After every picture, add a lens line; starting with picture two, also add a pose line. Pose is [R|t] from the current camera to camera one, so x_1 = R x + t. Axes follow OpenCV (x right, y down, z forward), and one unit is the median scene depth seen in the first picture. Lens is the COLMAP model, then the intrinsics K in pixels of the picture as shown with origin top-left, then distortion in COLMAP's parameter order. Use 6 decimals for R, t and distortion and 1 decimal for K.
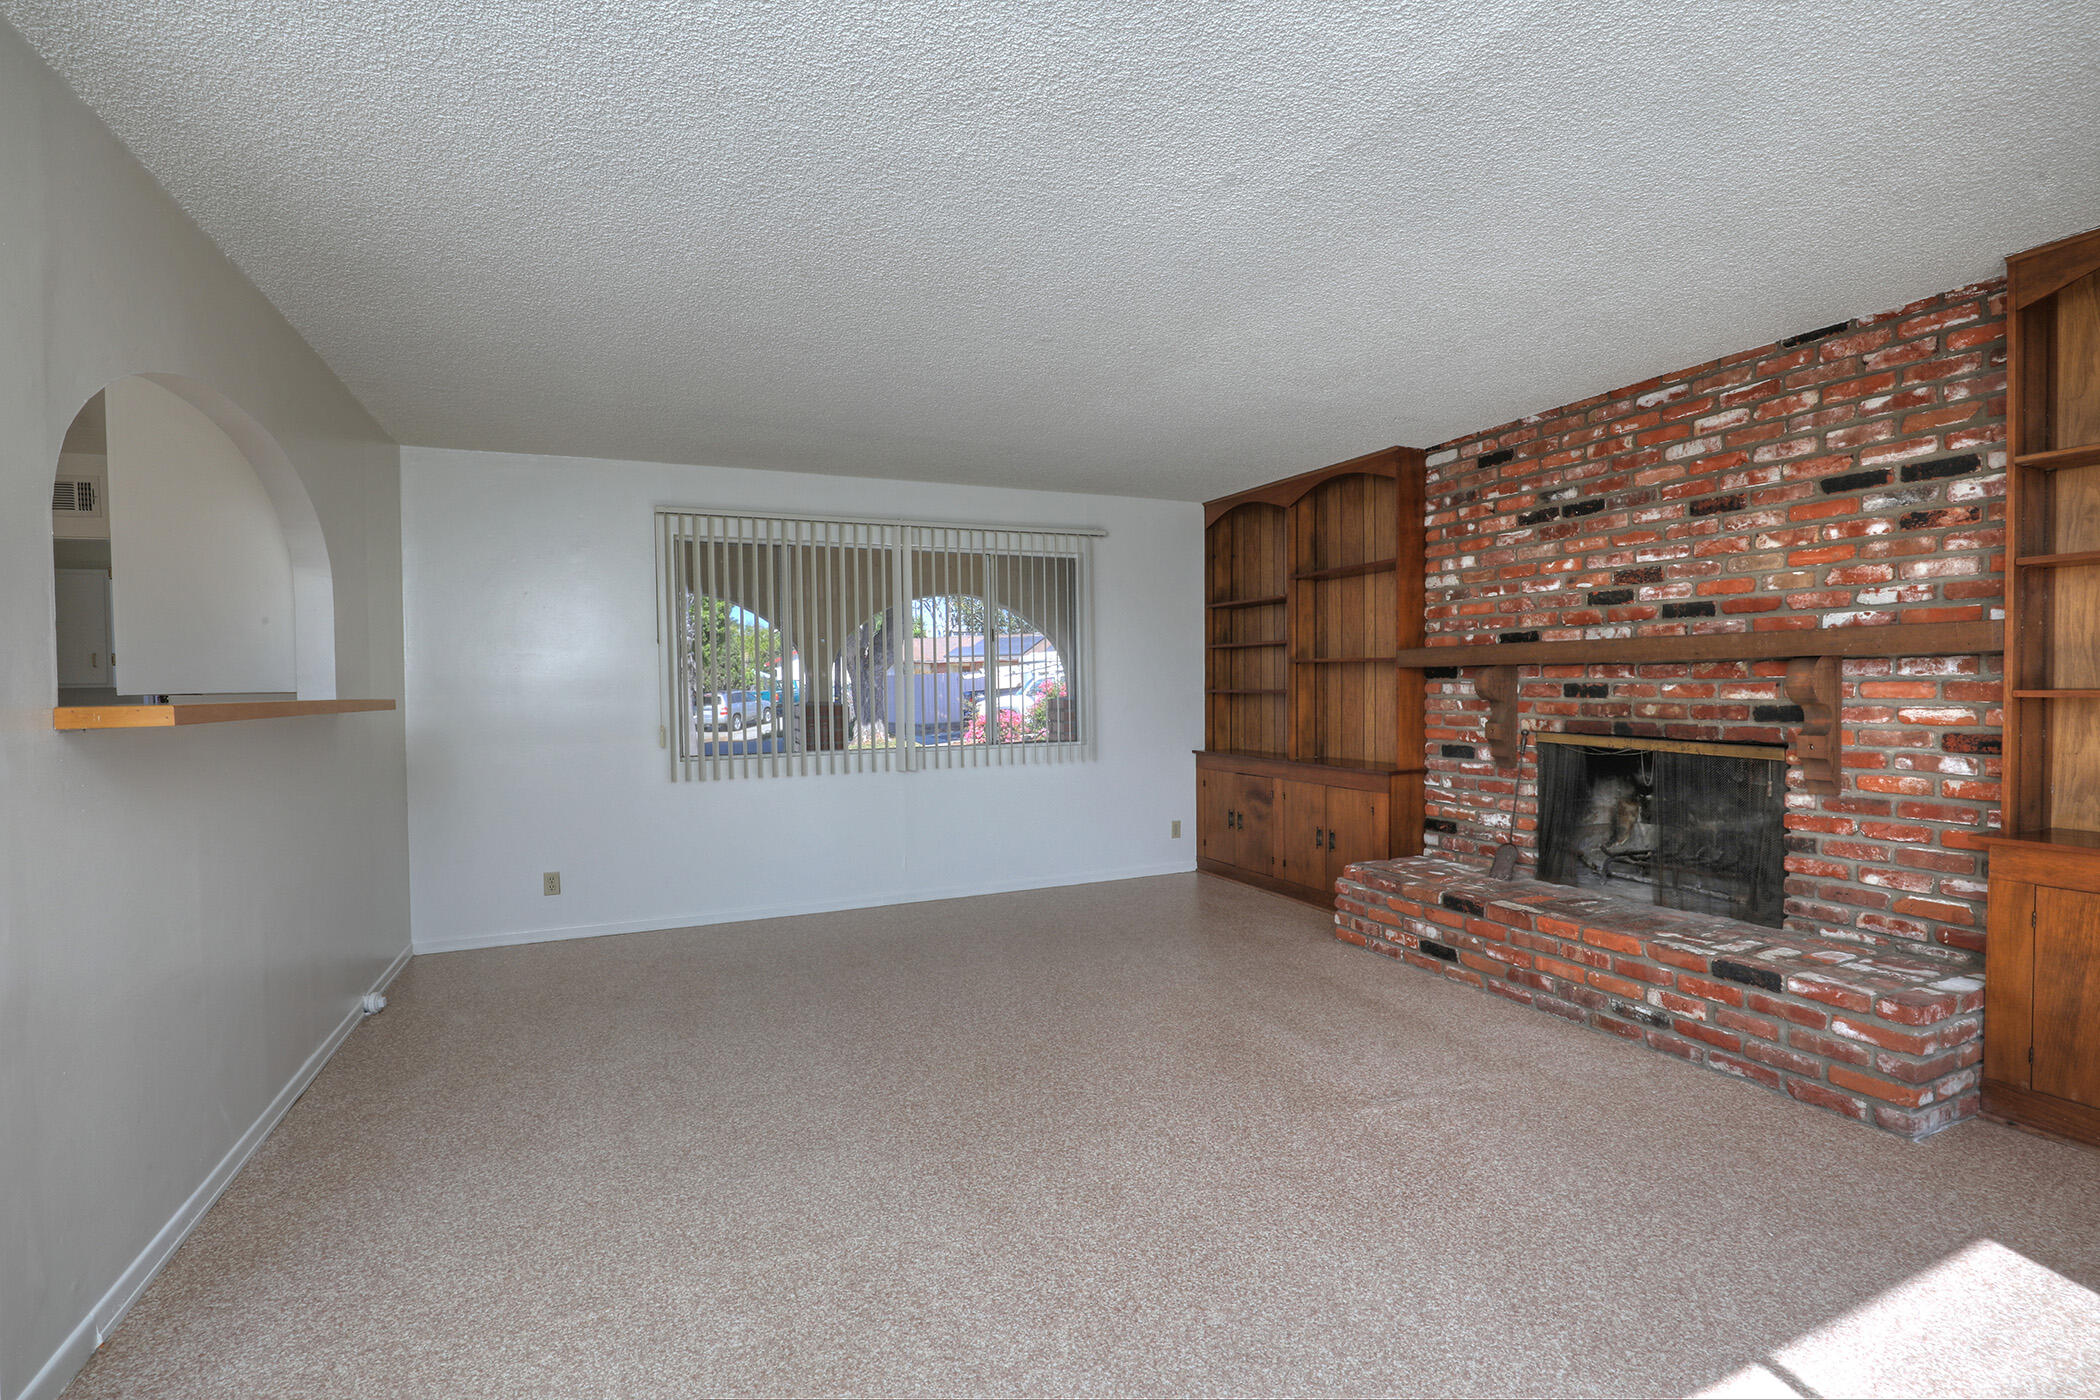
lens RADIAL K [[967.6, 0, 1051.9], [0, 967.6, 712.9], [0, 0, 1]] dist [-0.024754, 0.004102]
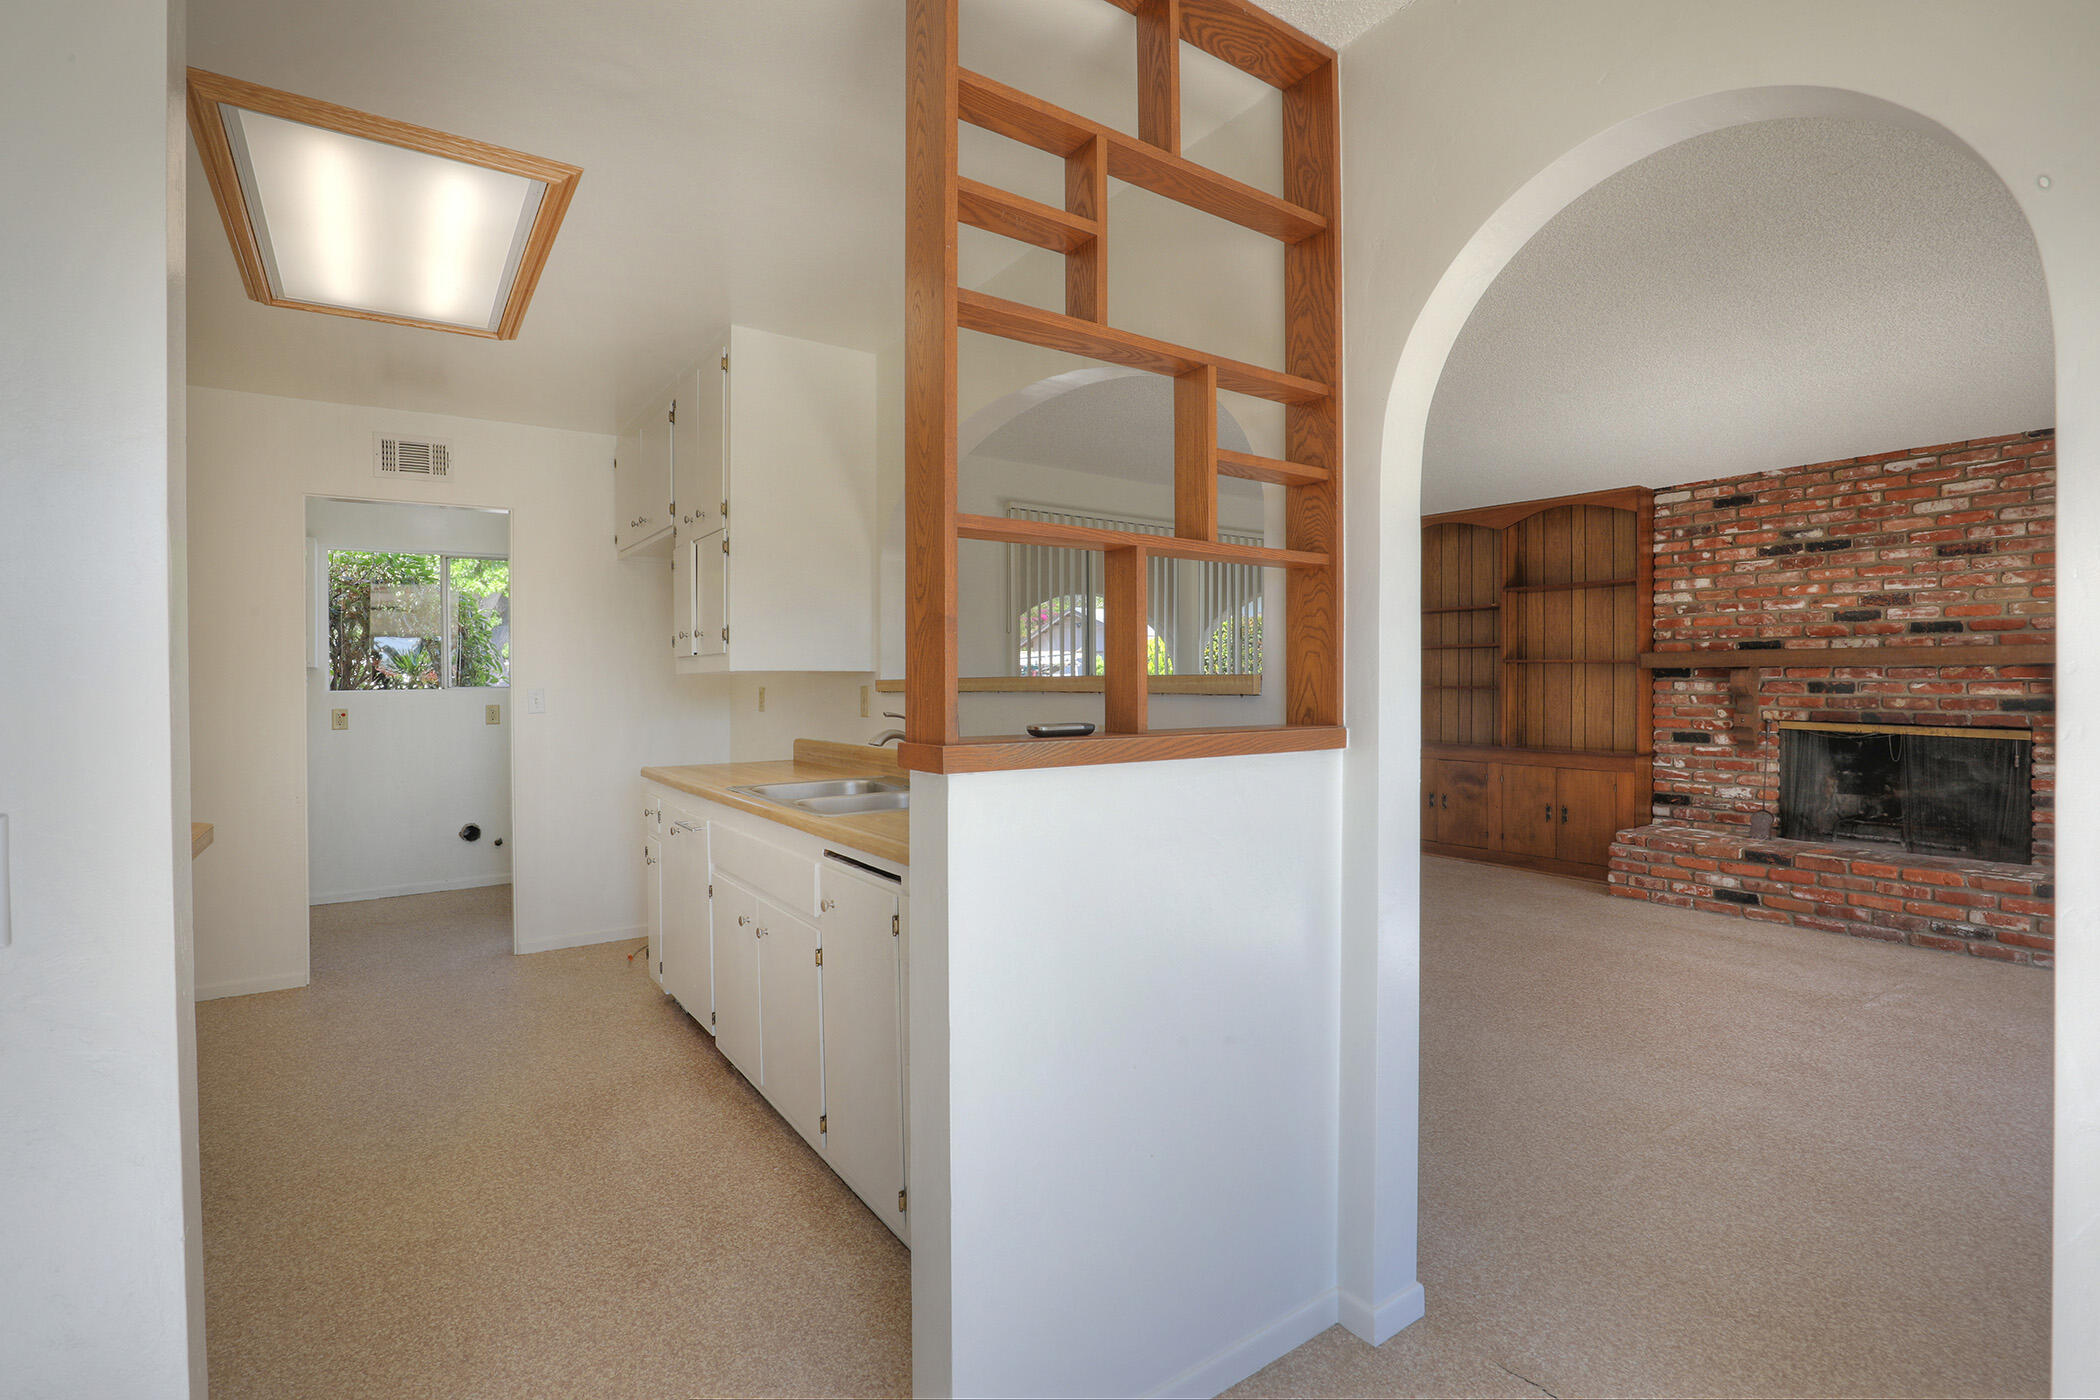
lens RADIAL K [[967.6, 0, 1056.8], [0, 967.6, 683.6], [0, 0, 1]] dist [-0.024754, 0.004102]
pose [[0.981474, 0.012225, 0.191202, -0.722364], [-0.006316, 0.999484, -0.031486, 0.018097], [-0.191489, 0.029695, 0.981046, -0.047075]]
